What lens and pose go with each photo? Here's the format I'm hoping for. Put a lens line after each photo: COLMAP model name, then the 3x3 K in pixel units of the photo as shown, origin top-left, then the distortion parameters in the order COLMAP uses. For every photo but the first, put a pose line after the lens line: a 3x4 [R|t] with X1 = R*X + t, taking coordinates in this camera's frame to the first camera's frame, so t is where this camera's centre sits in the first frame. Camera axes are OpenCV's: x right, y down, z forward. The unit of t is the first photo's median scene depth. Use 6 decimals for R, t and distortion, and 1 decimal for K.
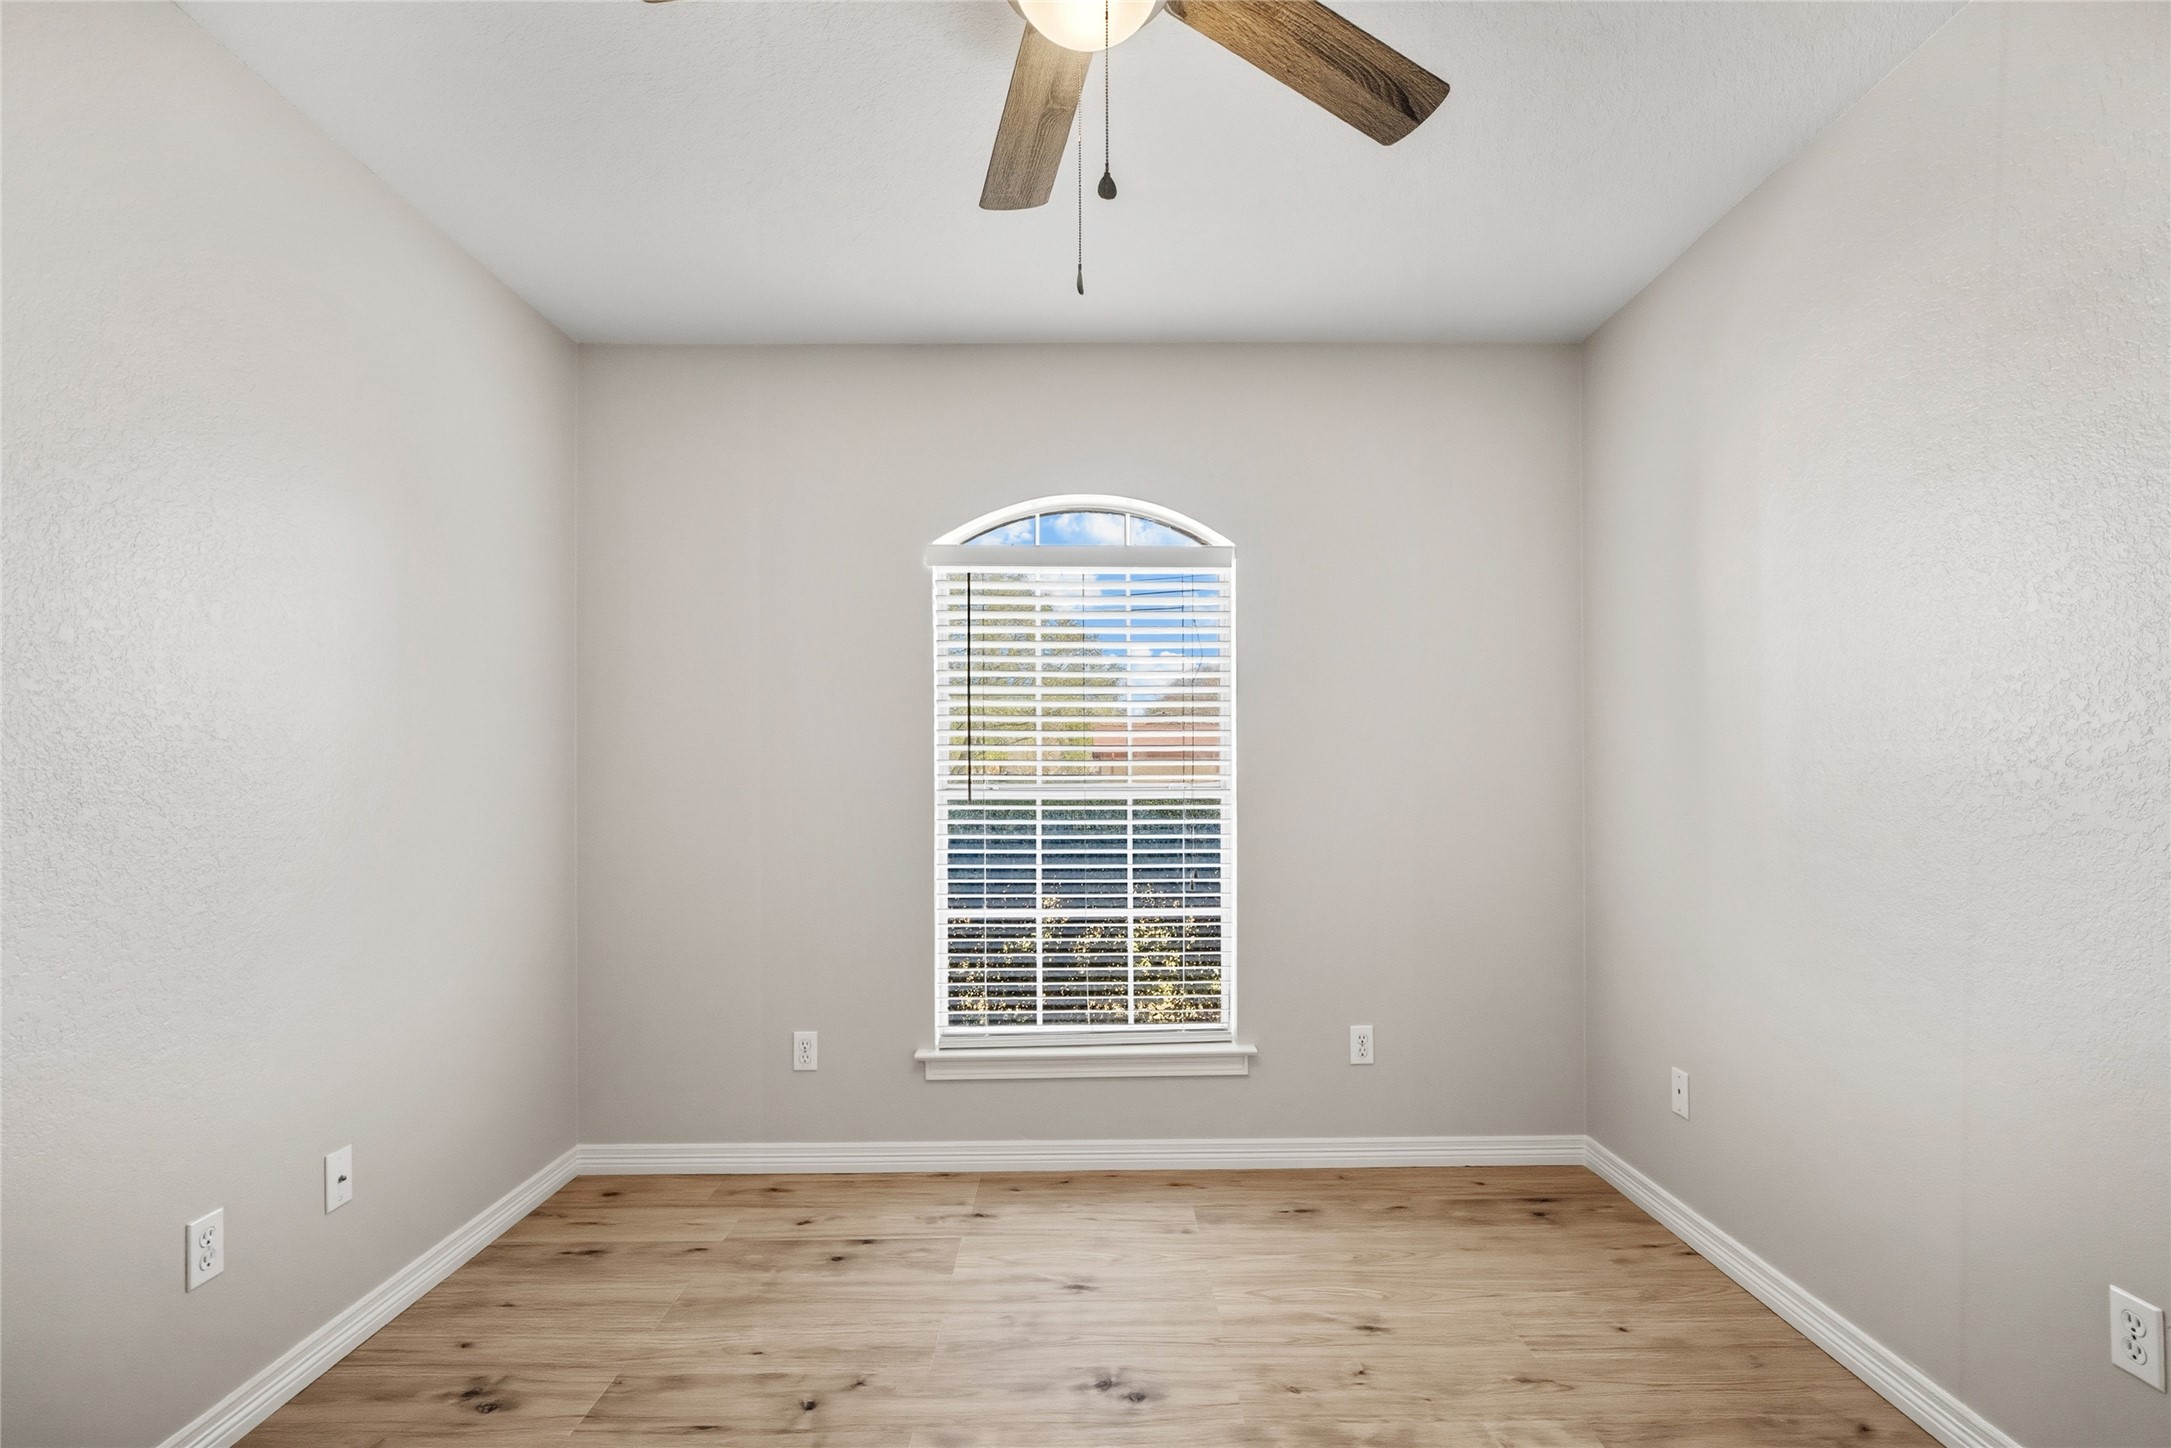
lens RADIAL K [[1016.9, 0, 1090.4], [0, 1016.9, 781.9], [0, 0, 1]] dist [-0.003708, 0.000506]
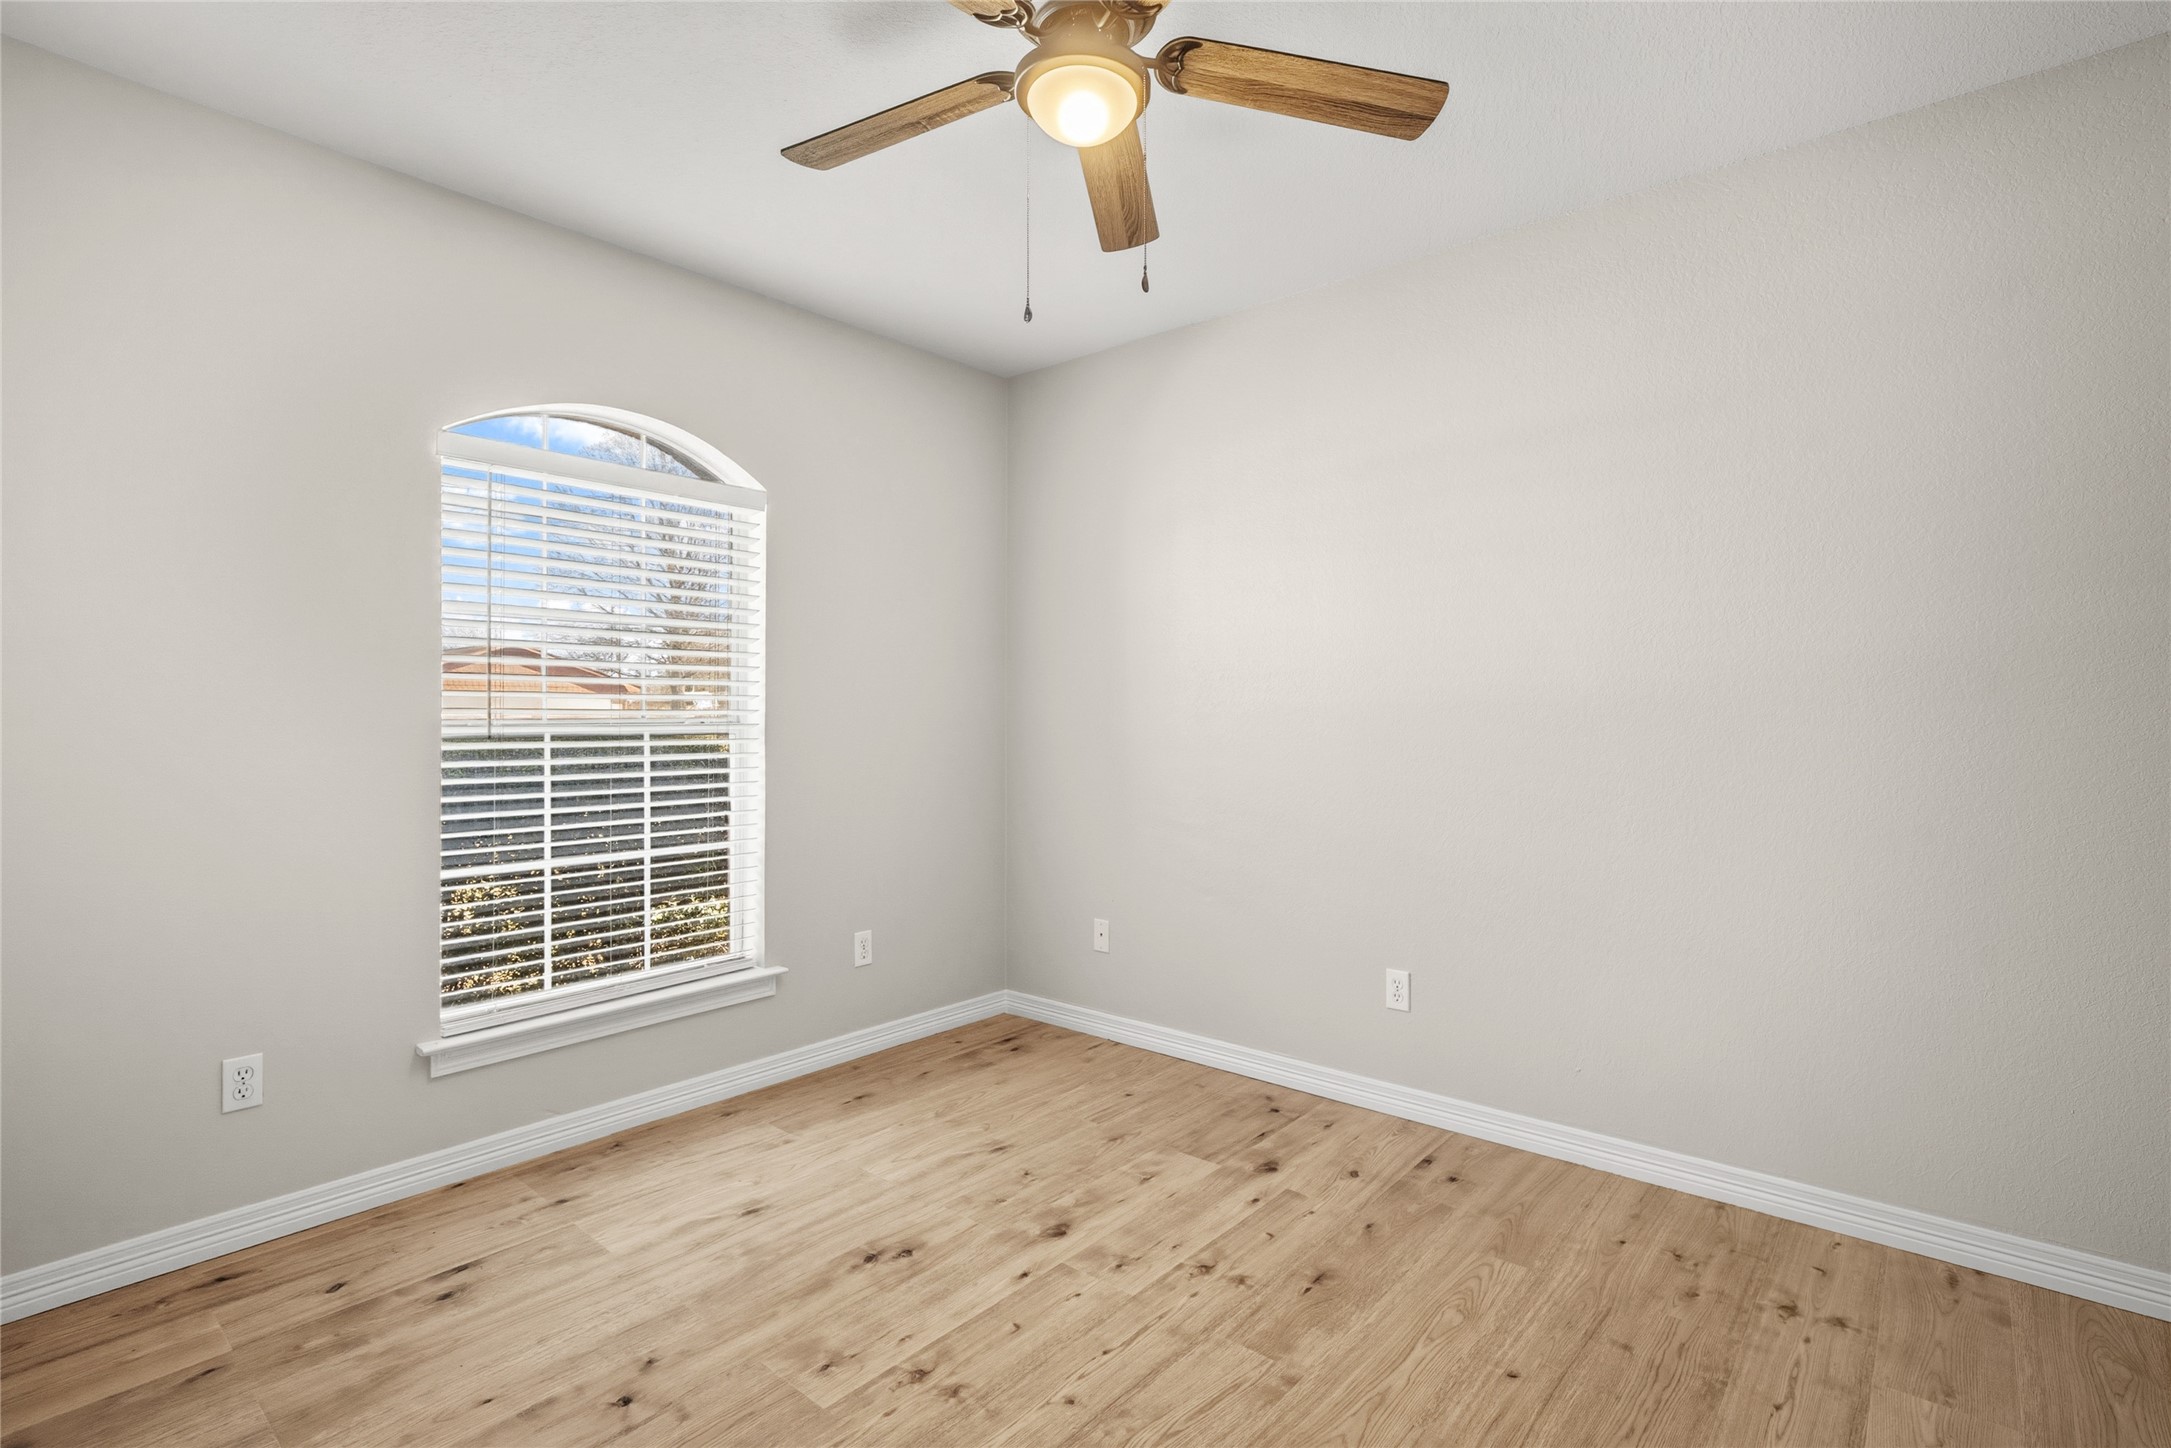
lens RADIAL K [[1022.8, 0, 1085.5], [0, 1022.8, 724.0], [0, 0, 1]] dist [0.001126, 0.001276]
pose [[0.664418, -0.001552, 0.747360, -0.484290], [0.002714, 0.999996, -0.000336, 0.009815], [-0.747356, 0.002251, 0.664420, 0.061445]]
